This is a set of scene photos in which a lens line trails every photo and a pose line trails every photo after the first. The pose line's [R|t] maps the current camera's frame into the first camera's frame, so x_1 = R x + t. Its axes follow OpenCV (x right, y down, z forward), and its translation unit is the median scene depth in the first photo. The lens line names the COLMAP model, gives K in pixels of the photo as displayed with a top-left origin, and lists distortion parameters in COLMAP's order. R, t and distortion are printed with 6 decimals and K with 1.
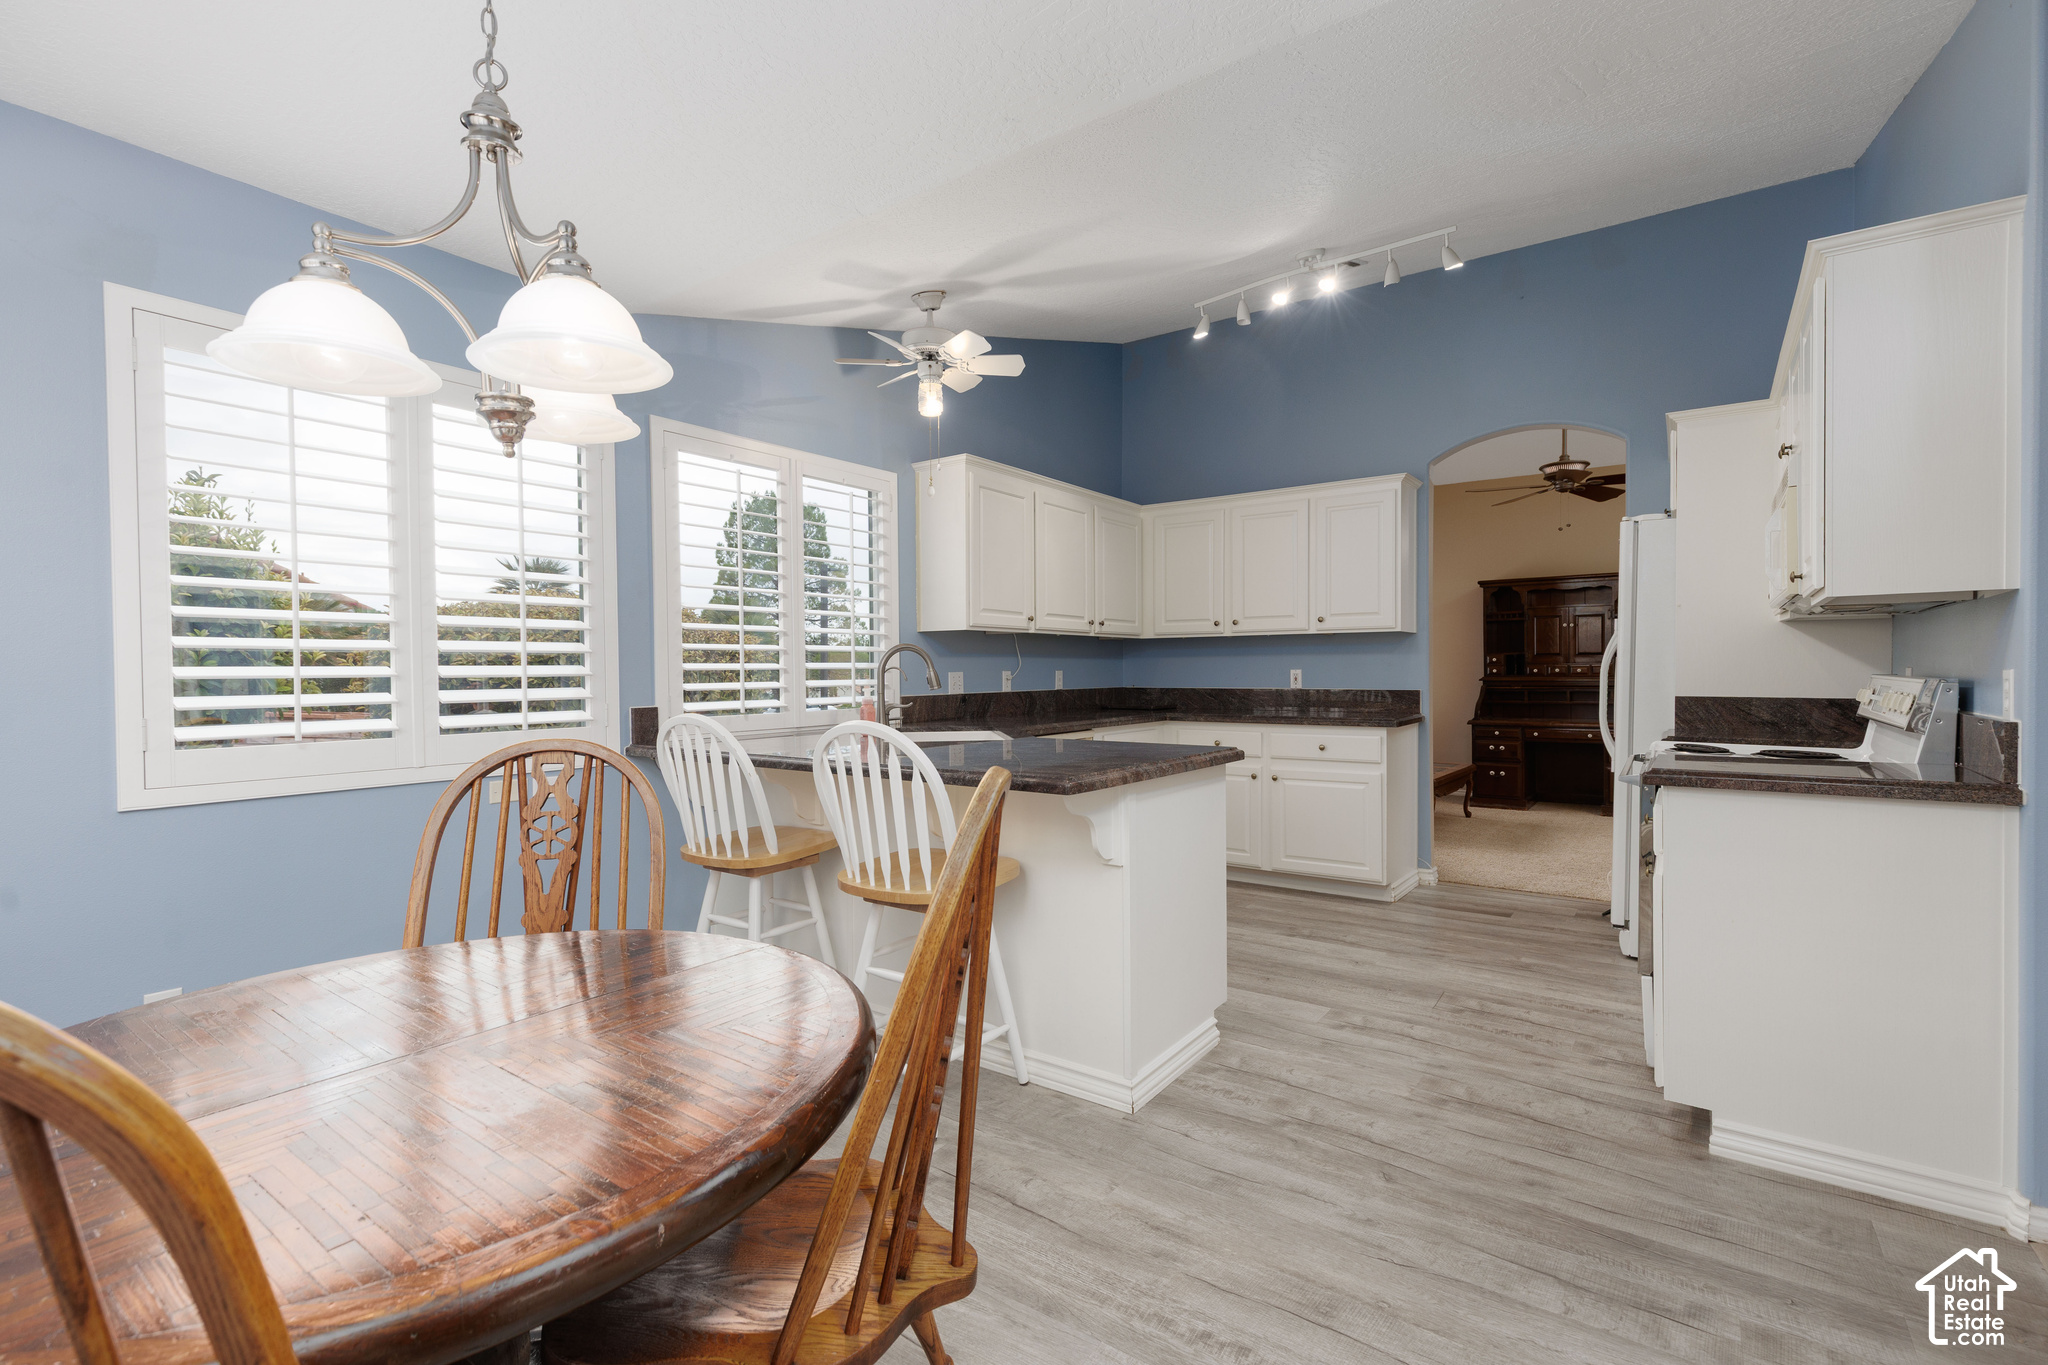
lens RADIAL K [[929.5, 0, 1032.5], [0, 929.5, 684.6], [0, 0, 1]] dist [0.001758, 0.000550]
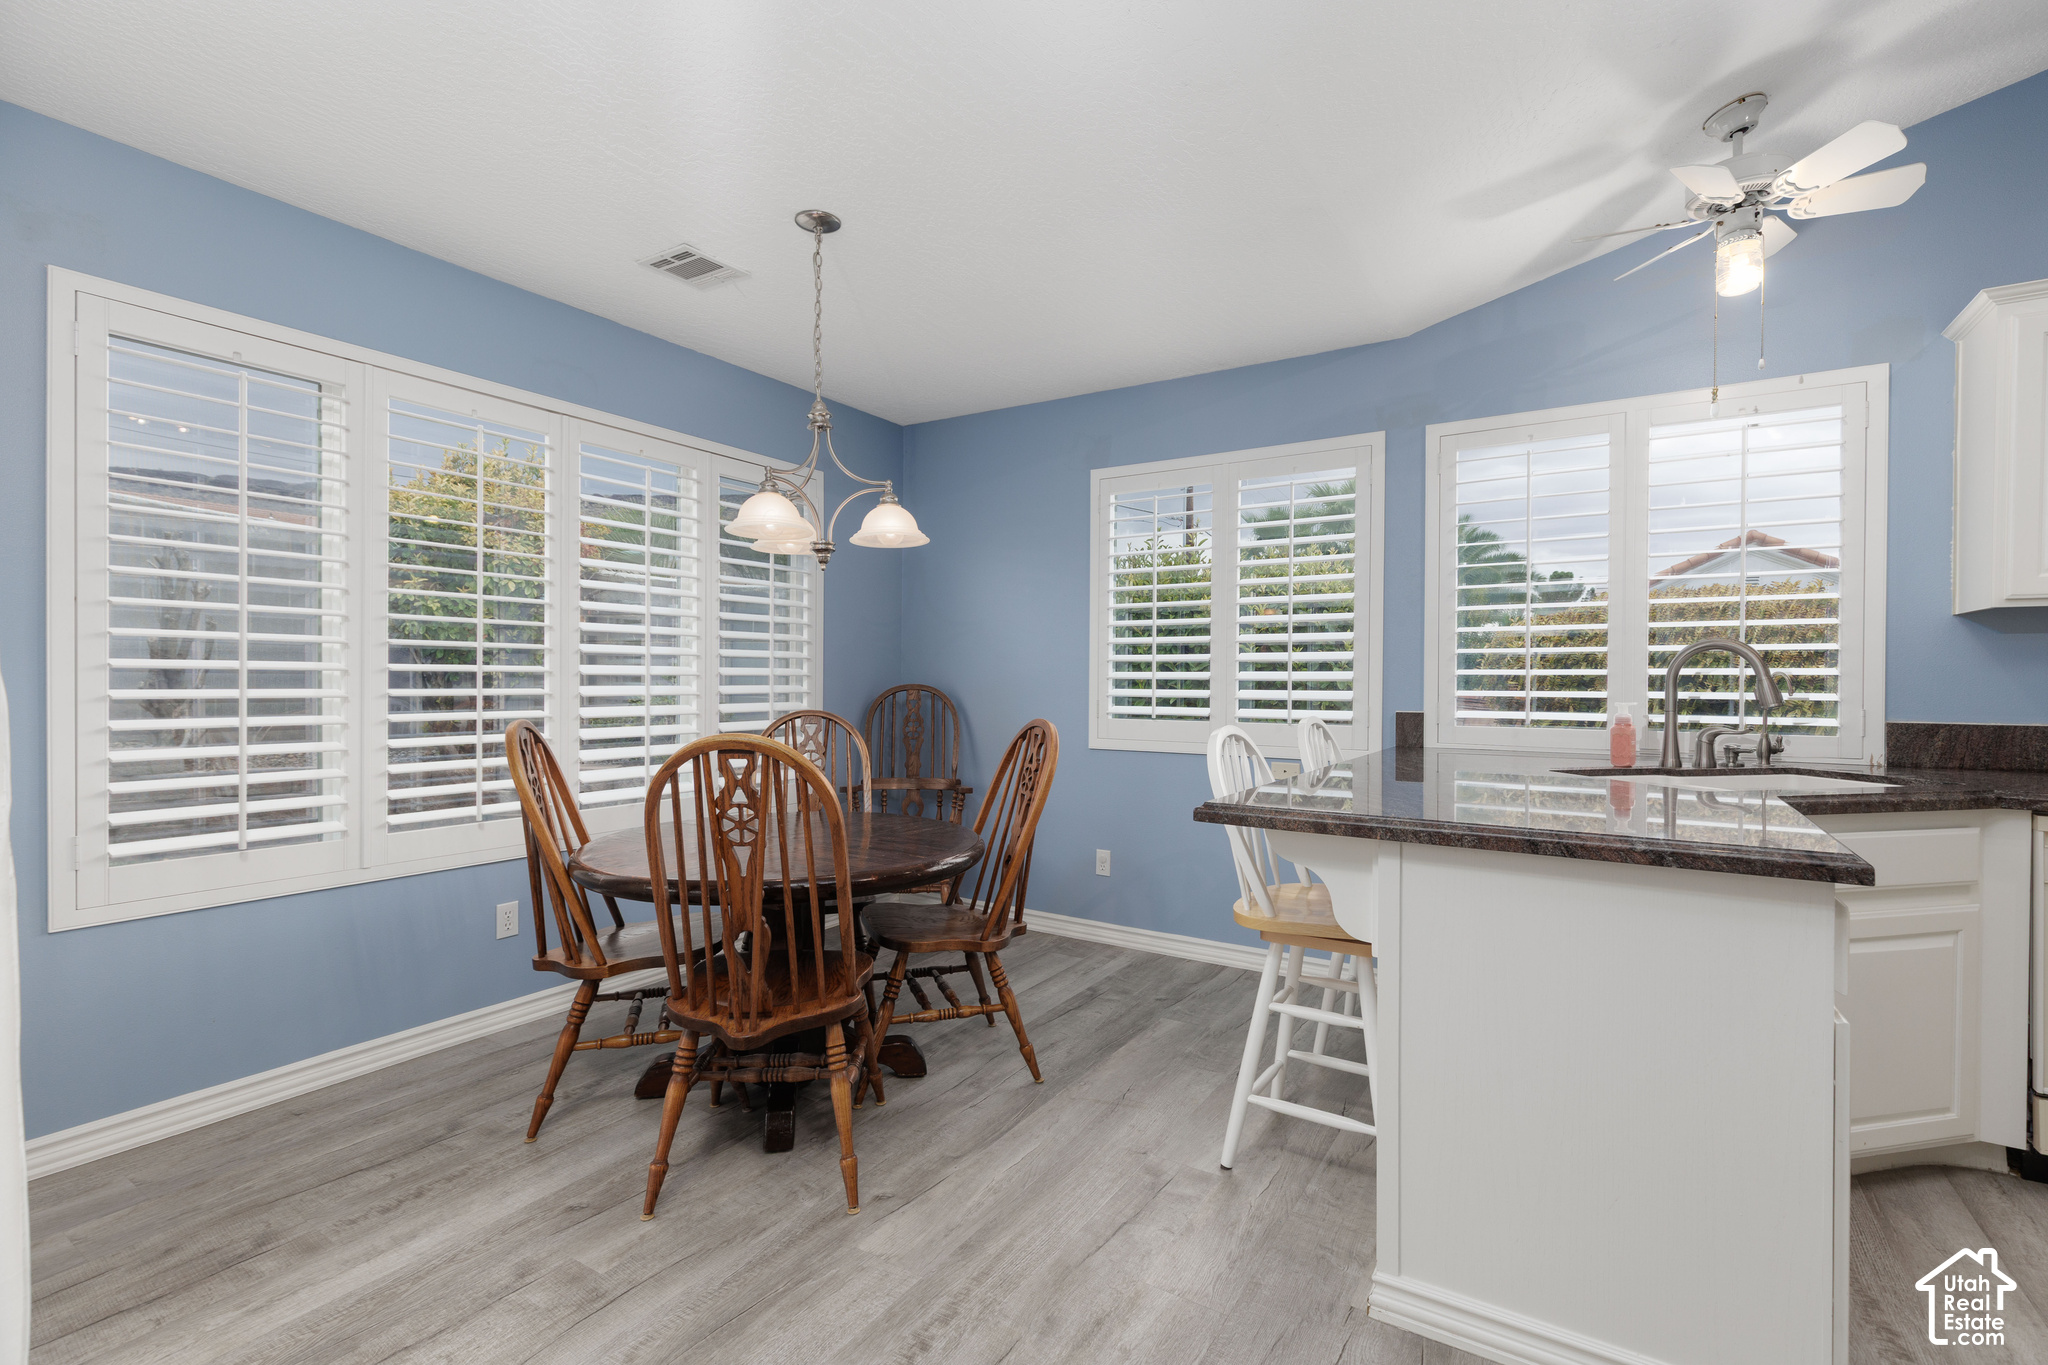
lens RADIAL K [[929.5, 0, 1032.5], [0, 929.5, 684.6], [0, 0, 1]] dist [0.001758, 0.000550]
pose [[0.051601, 0.015511, -0.998547, 0.687925], [-0.021009, 0.999675, 0.014442, -0.014019], [0.998447, 0.020233, 0.051910, 0.615317]]
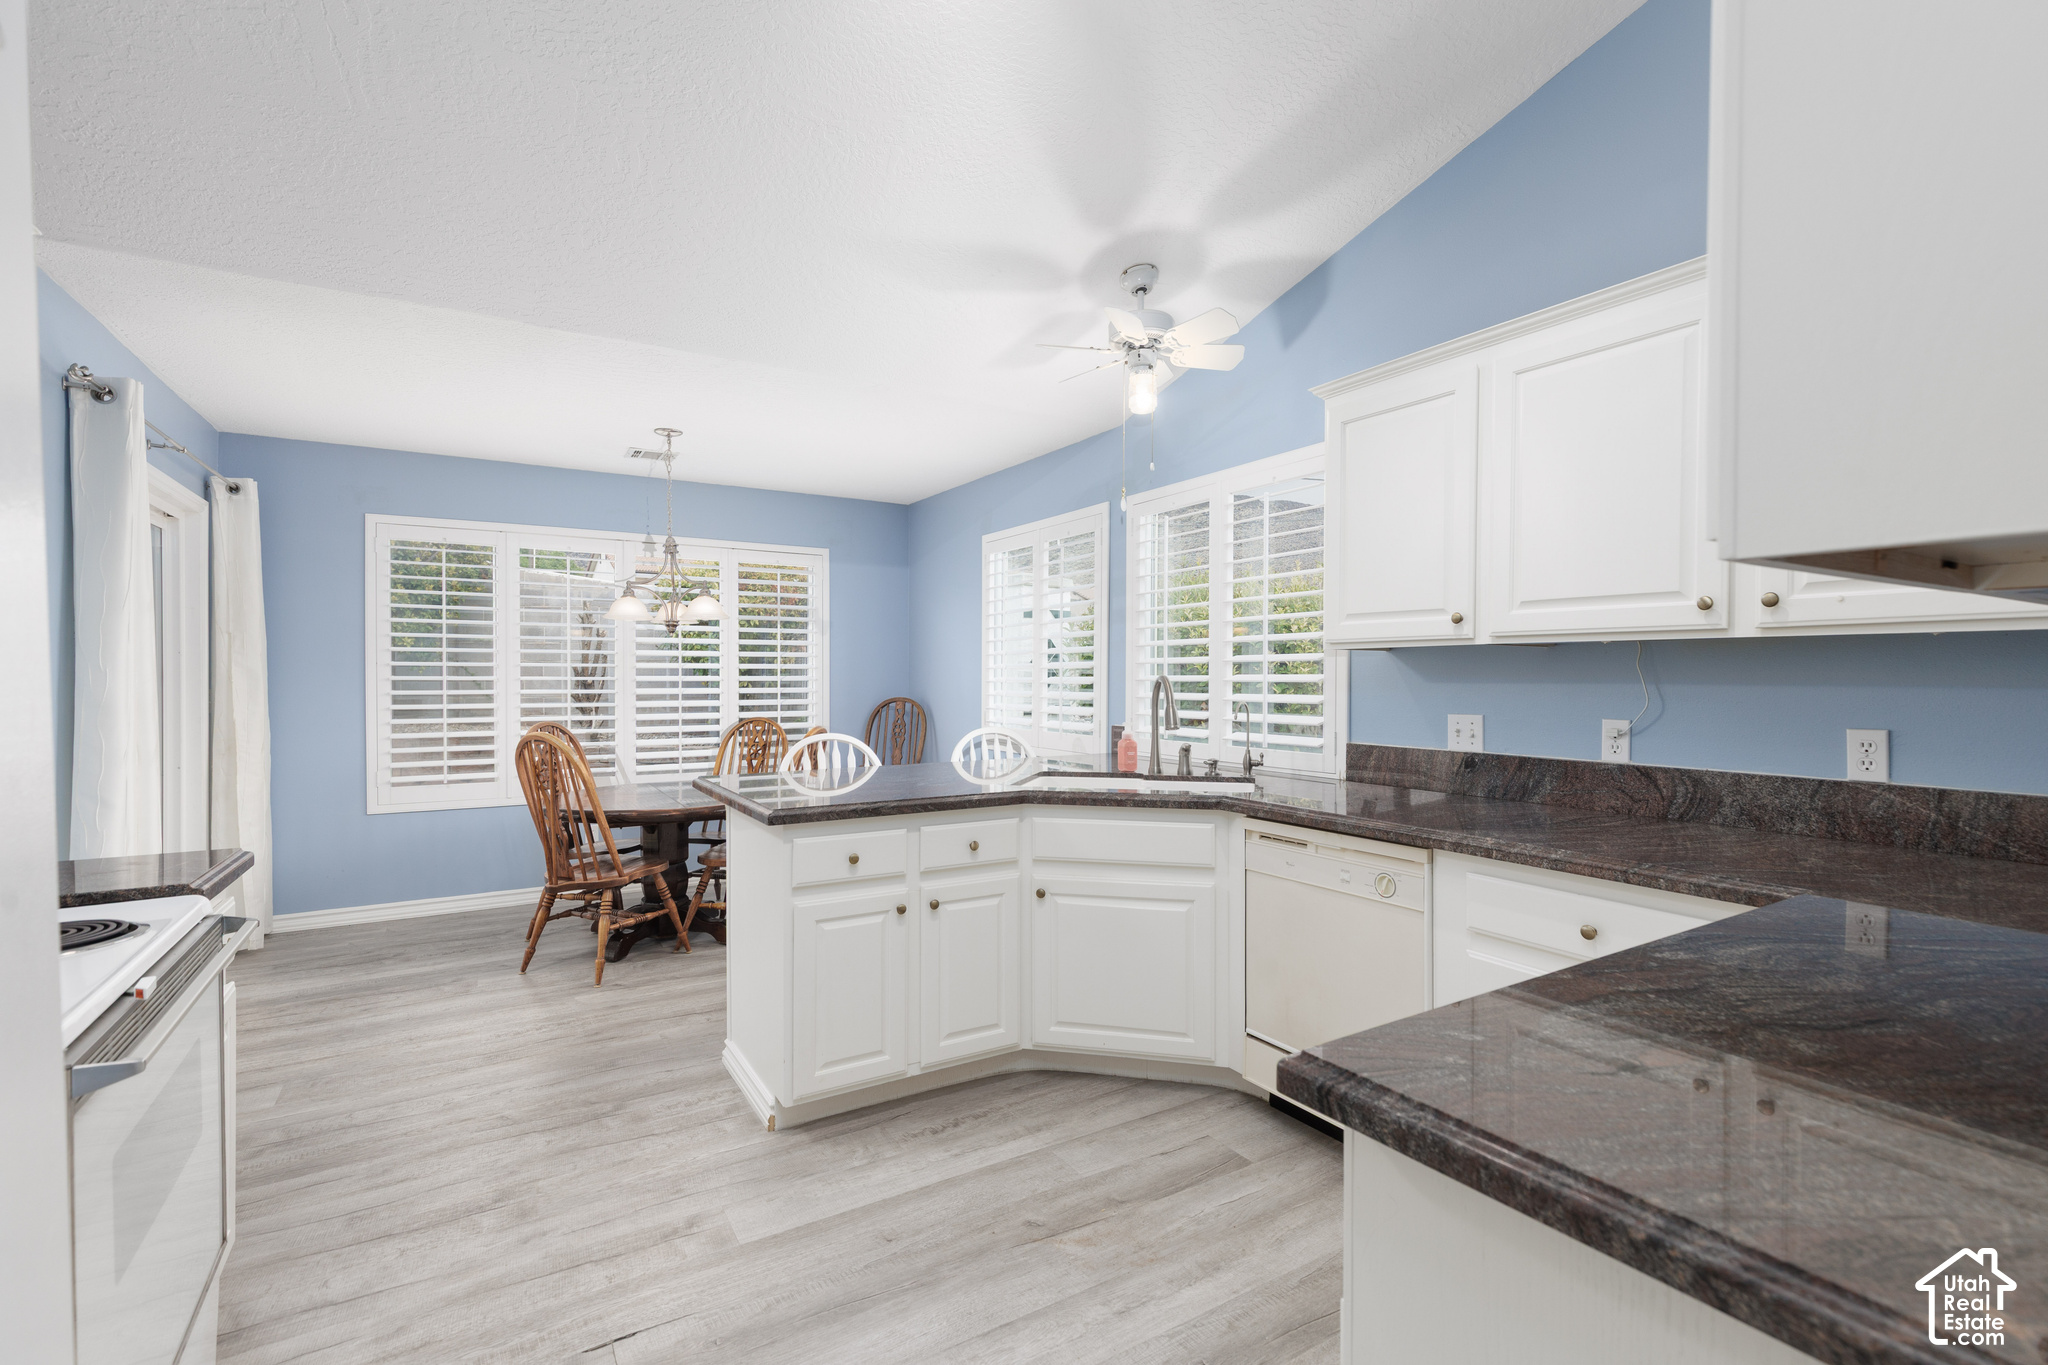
lens RADIAL K [[929.5, 0, 1032.5], [0, 929.5, 684.6], [0, 0, 1]] dist [0.001758, 0.000550]
pose [[-0.401110, 0.018660, -0.915840, 0.950044], [-0.009874, 0.999646, 0.024692, -0.073210], [0.915977, 0.018948, -0.400784, 1.649683]]
